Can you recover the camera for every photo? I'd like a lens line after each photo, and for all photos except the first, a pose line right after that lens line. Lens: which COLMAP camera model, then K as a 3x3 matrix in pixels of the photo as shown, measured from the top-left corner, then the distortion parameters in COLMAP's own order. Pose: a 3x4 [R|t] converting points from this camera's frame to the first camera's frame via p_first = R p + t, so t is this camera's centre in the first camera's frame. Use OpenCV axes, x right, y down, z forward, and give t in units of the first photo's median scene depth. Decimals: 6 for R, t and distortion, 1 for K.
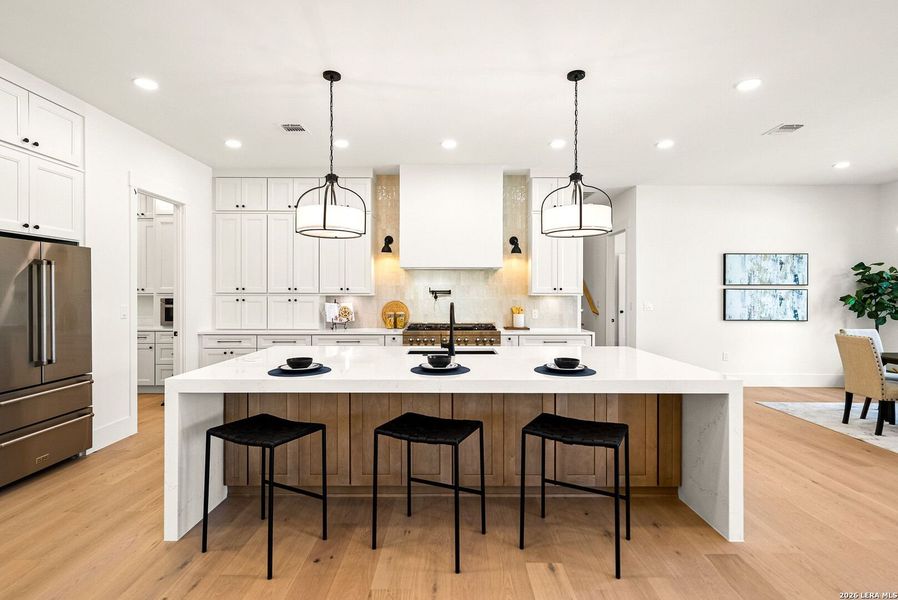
lens RADIAL K [[436.3, 0, 448.8], [0, 436.3, 296.2], [0, 0, 1]] dist [0.002129, 0.000175]
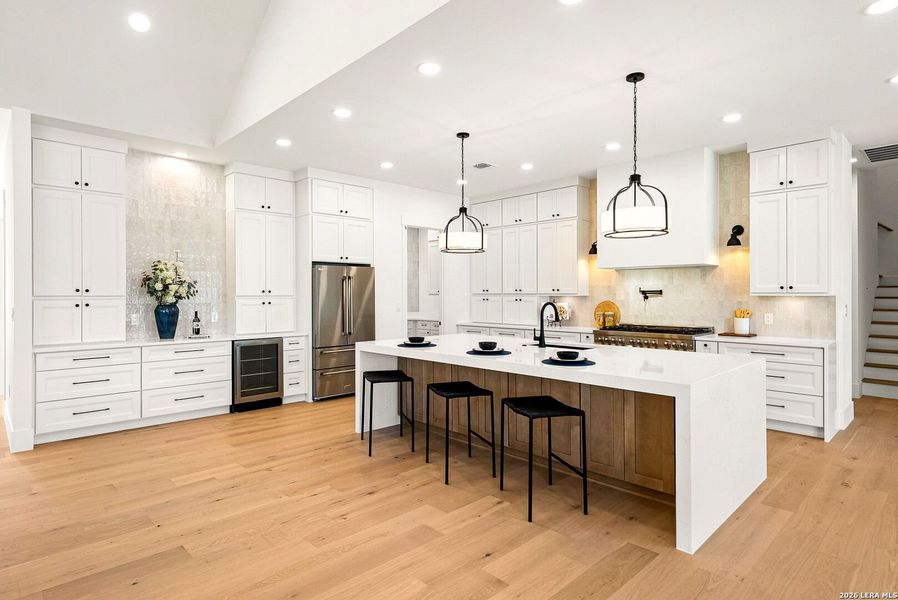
lens RADIAL K [[485.8, 0, 449.9], [0, 485.8, 296.9], [0, 0, 1]] dist [0.002350, 0.000773]
pose [[0.695596, 0.001744, -0.718431, 0.426516], [0.000135, 0.999997, 0.002558, -0.001759], [0.718433, -0.001876, 0.695594, -0.047419]]
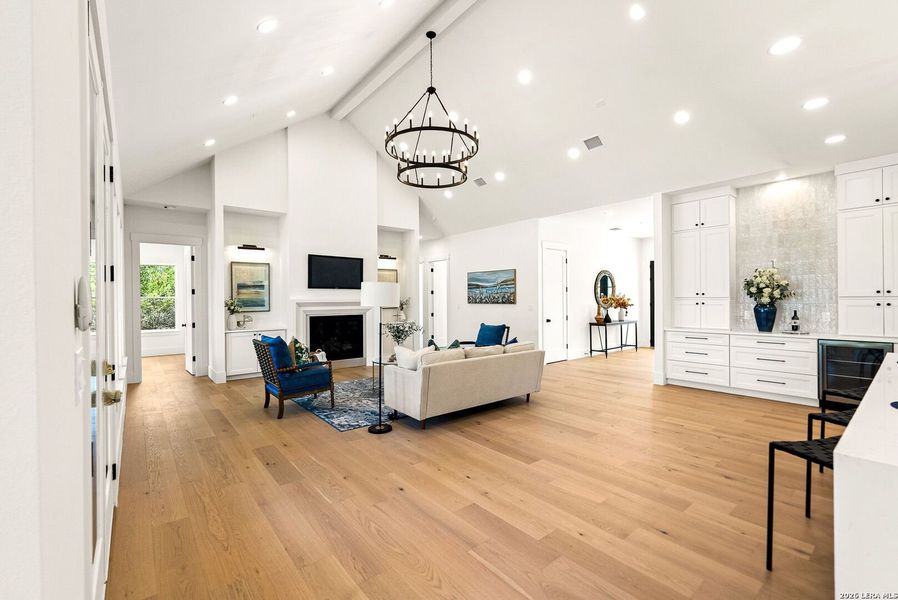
lens RADIAL K [[384.9, 0, 449.0], [0, 384.9, 300.0], [0, 0, 1]] dist [0.000910, 0.000081]
pose [[-0.771819, 0.007148, -0.635803, 0.539816], [0.007834, 0.999968, 0.001732, -0.002089], [0.635795, -0.003644, -0.771850, 0.424712]]
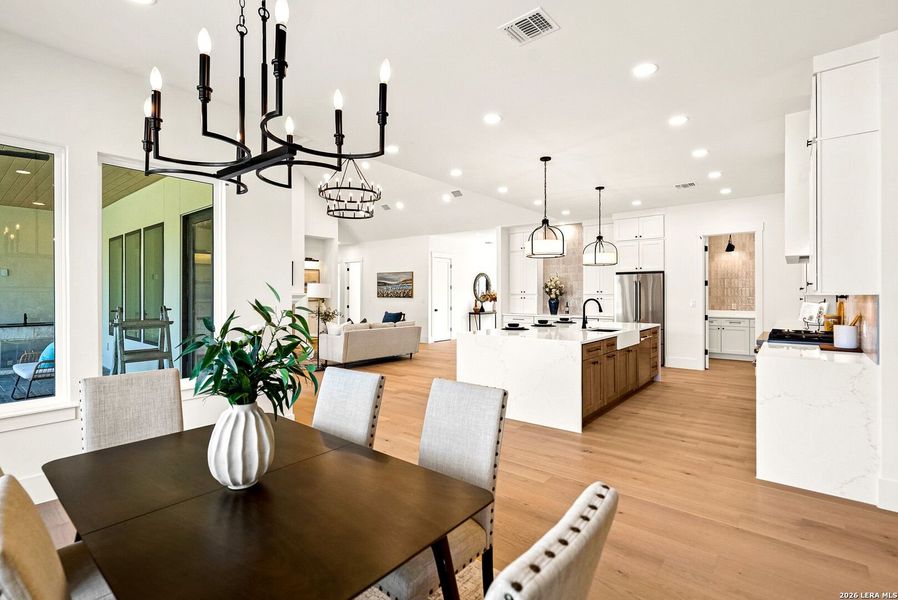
lens RADIAL K [[420.1, 0, 450.8], [0, 420.1, 293.3], [0, 0, 1]] dist [0.002665, 0.000162]
pose [[-0.628315, -0.002324, -0.777956, 0.924669], [-0.001276, 0.999997, -0.001958, -0.001472], [0.777958, -0.000238, -0.628316, 0.912724]]
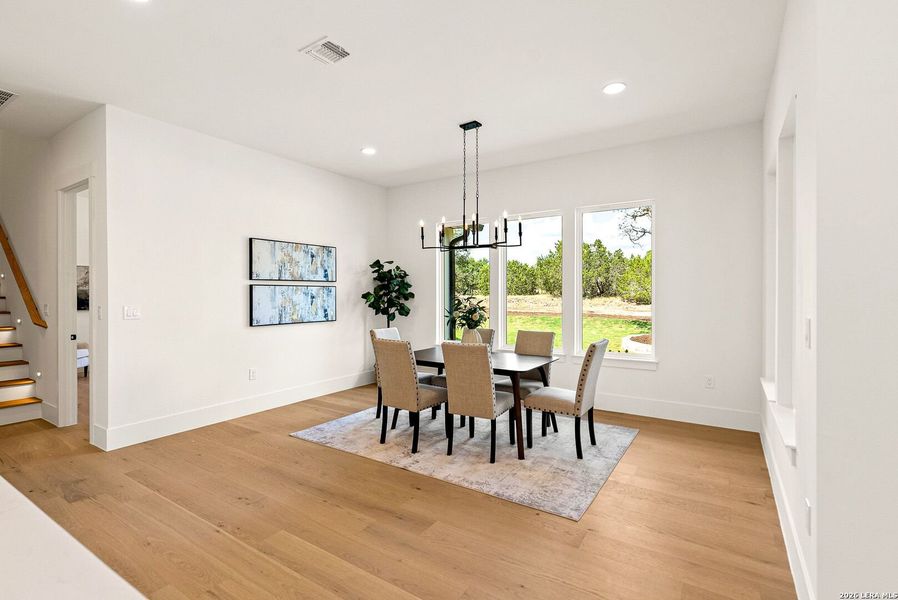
lens RADIAL K [[420.1, 0, 450.8], [0, 420.1, 293.3], [0, 0, 1]] dist [0.002665, 0.000162]
pose [[0.541607, -0.006032, 0.840610, 0.220213], [0.005605, 0.999978, 0.003564, -0.002552], [-0.840613, 0.002781, 0.541629, 0.334915]]
